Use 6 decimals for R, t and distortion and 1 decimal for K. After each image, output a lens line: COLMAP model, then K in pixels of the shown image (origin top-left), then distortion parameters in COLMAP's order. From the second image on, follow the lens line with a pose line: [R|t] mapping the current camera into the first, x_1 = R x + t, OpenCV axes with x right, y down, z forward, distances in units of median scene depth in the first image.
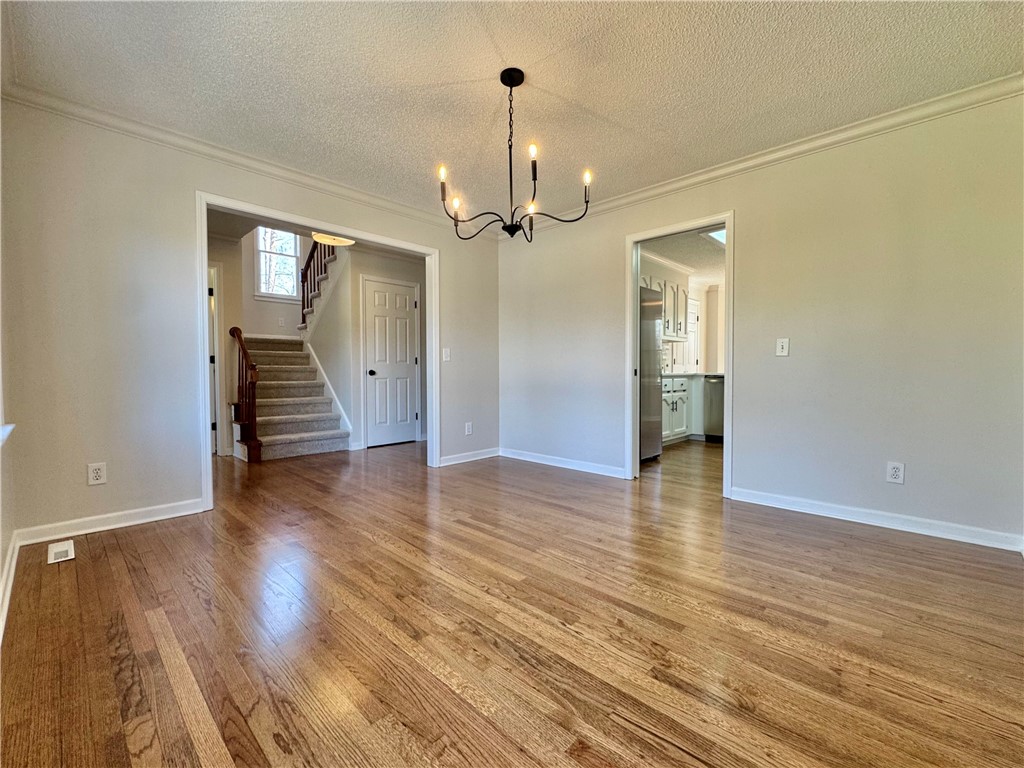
lens RADIAL K [[443.7, 0, 510.5], [0, 443.7, 381.9], [0, 0, 1]] dist [0.001855, 0.000069]
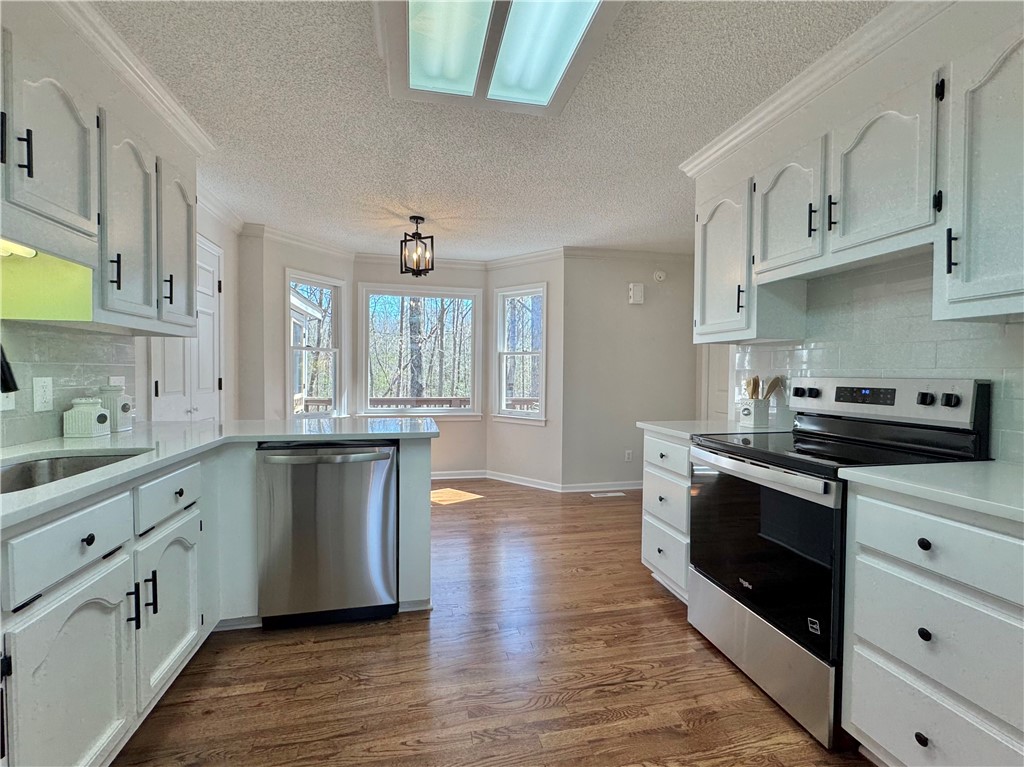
lens RADIAL K [[457.2, 0, 510.0], [0, 457.2, 381.5], [0, 0, 1]] dist [-0.000420, 0.000094]
pose [[0.549506, -0.012408, 0.835397, 0.232595], [0.011276, 0.999909, 0.007434, -0.055939], [-0.835413, 0.005335, 0.549596, 0.593405]]
